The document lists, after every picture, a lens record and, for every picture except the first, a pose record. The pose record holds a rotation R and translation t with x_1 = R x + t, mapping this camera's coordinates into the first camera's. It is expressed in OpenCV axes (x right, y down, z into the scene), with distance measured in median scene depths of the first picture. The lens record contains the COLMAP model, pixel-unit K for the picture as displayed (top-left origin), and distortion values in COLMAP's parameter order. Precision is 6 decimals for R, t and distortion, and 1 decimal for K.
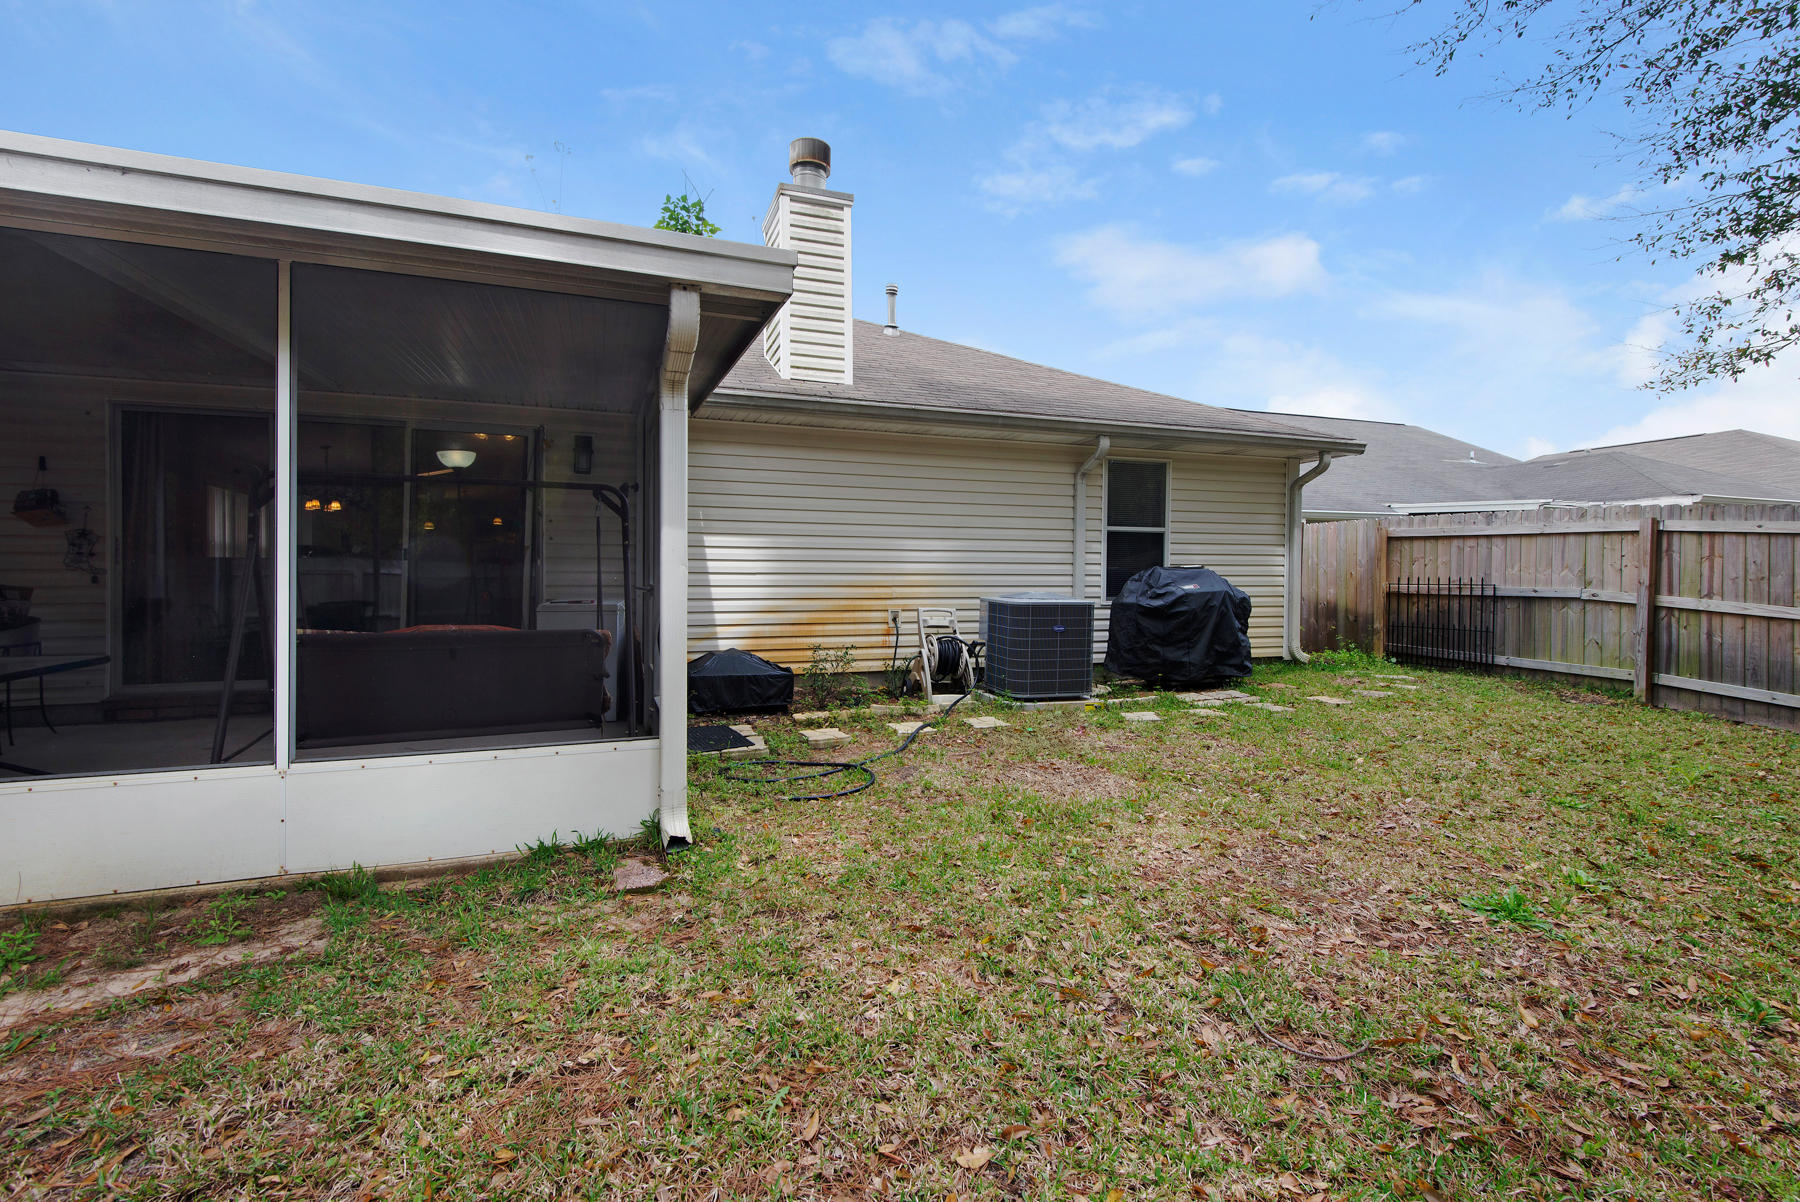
lens RADIAL K [[836.8, 0, 900.0], [0, 836.8, 601.0], [0, 0, 1]] dist [0.020702, -0.000782]
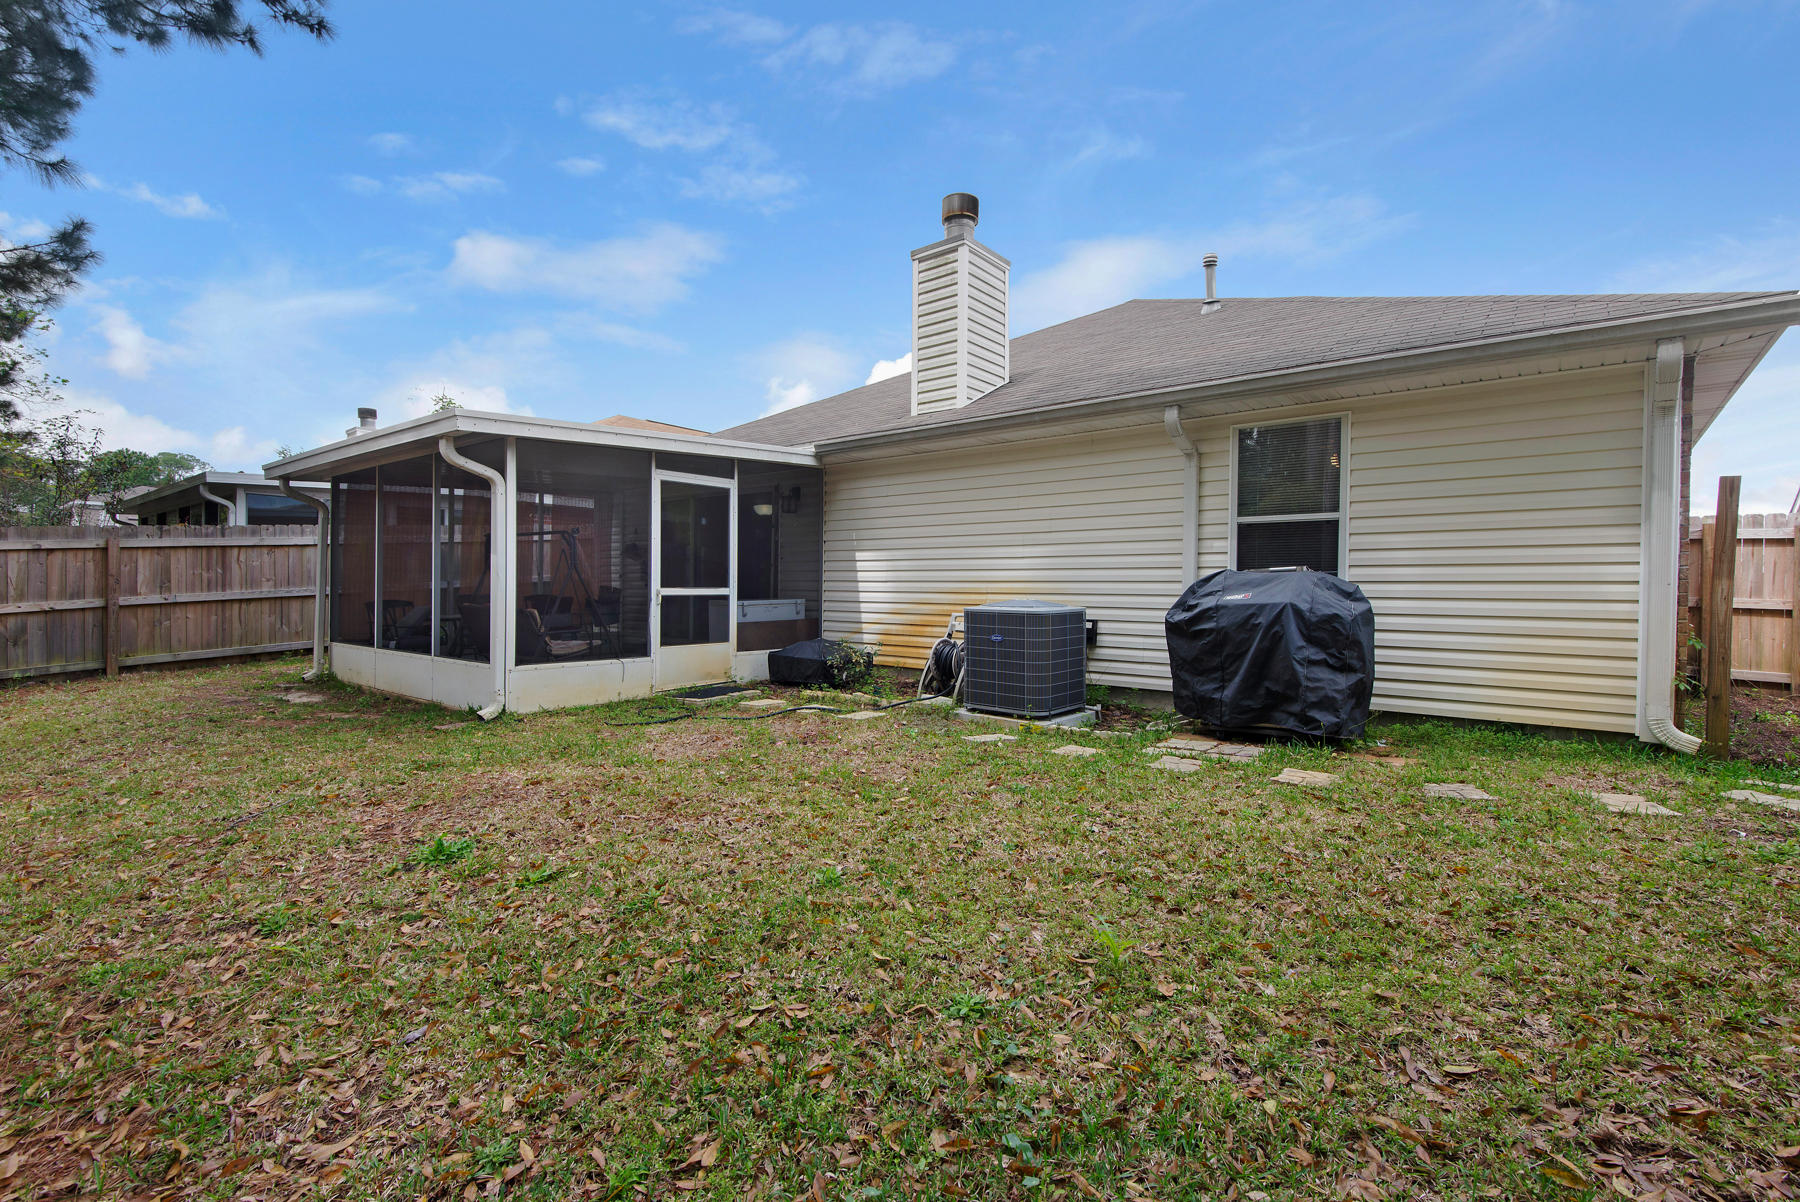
lens RADIAL K [[836.8, 0, 900.0], [0, 836.8, 601.0], [0, 0, 1]] dist [0.020702, -0.000782]
pose [[0.481415, 0.013812, -0.876384, 0.834486], [-0.030167, 0.999545, -0.000819, -0.003690], [0.875974, 0.026833, 0.481612, 0.402052]]
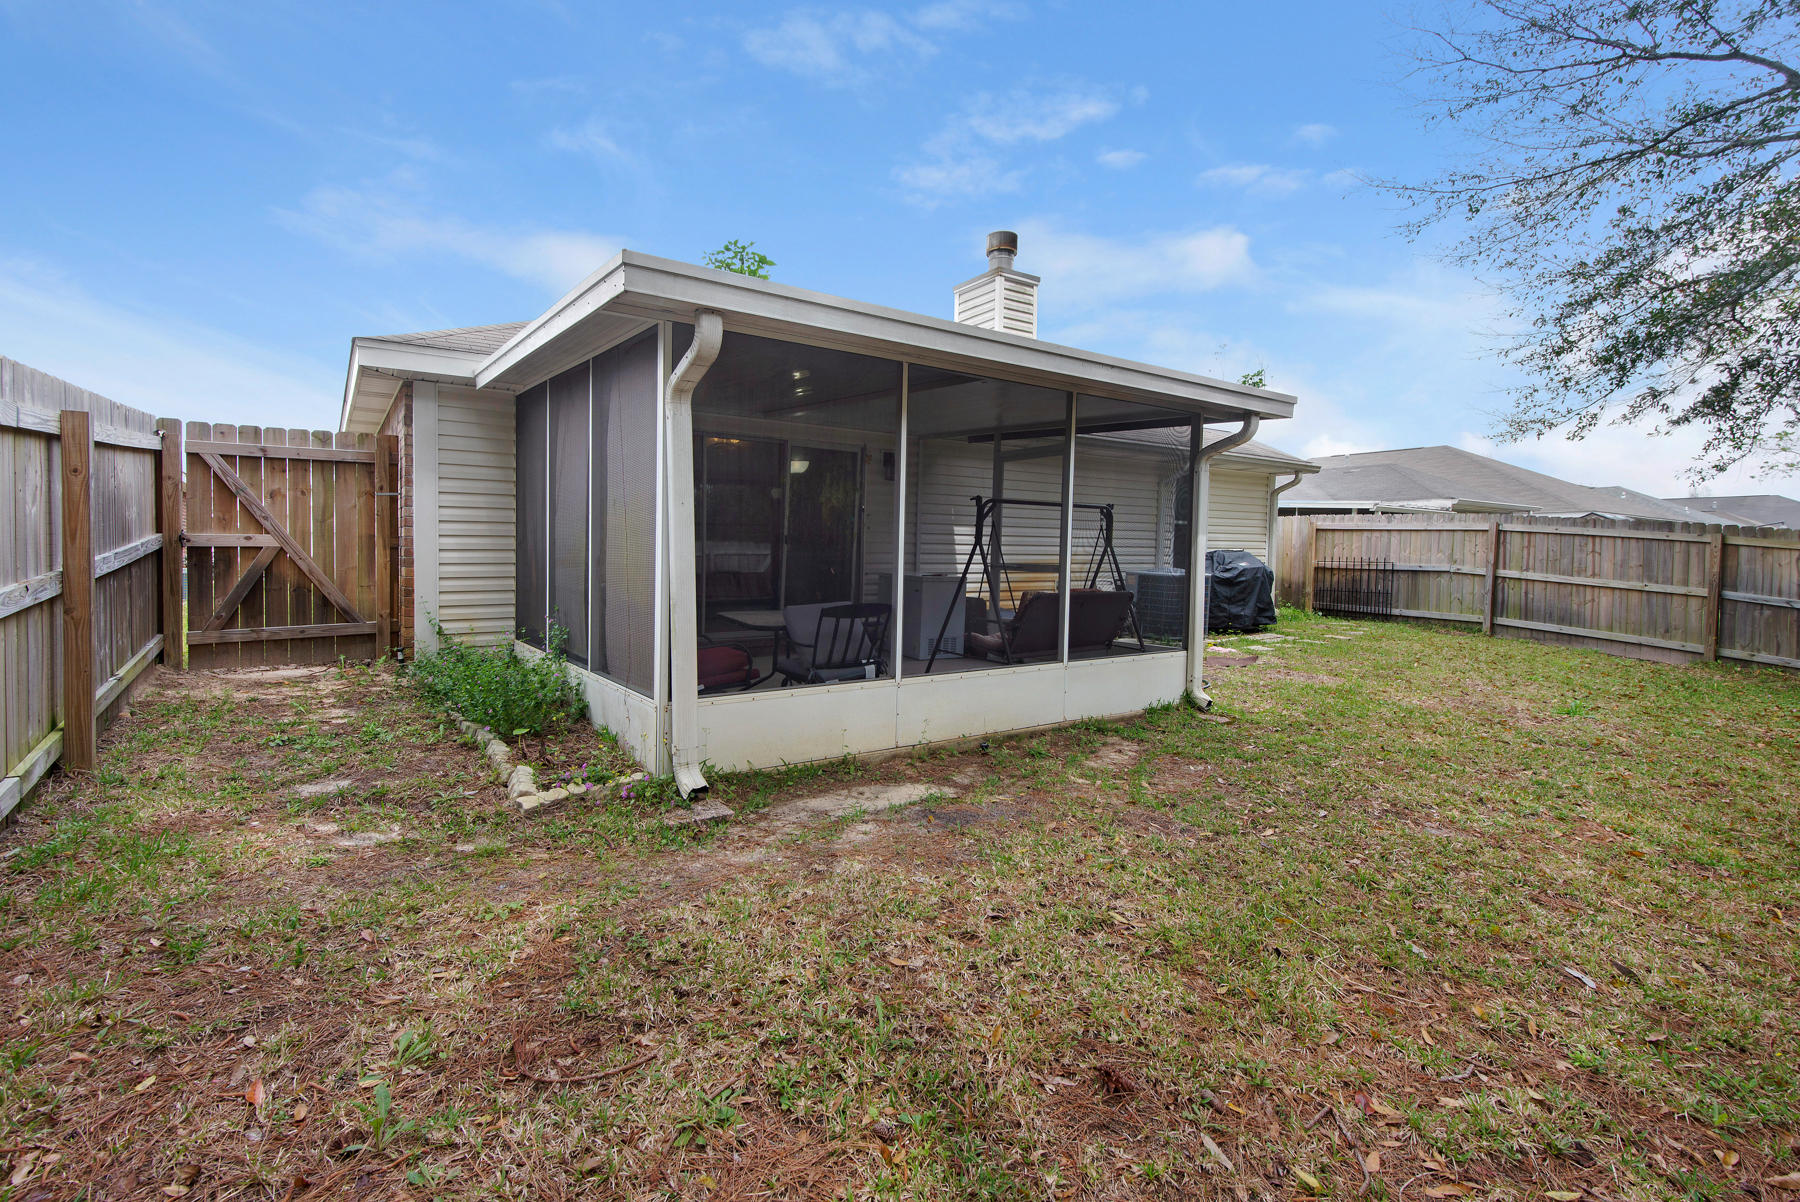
lens RADIAL K [[836.8, 0, 900.0], [0, 836.8, 601.0], [0, 0, 1]] dist [0.020702, -0.000782]
pose [[0.967418, -0.009732, 0.252999, -0.605096], [0.001012, 0.999402, 0.034572, -0.003486], [-0.253184, -0.033189, 0.966849, -0.272555]]
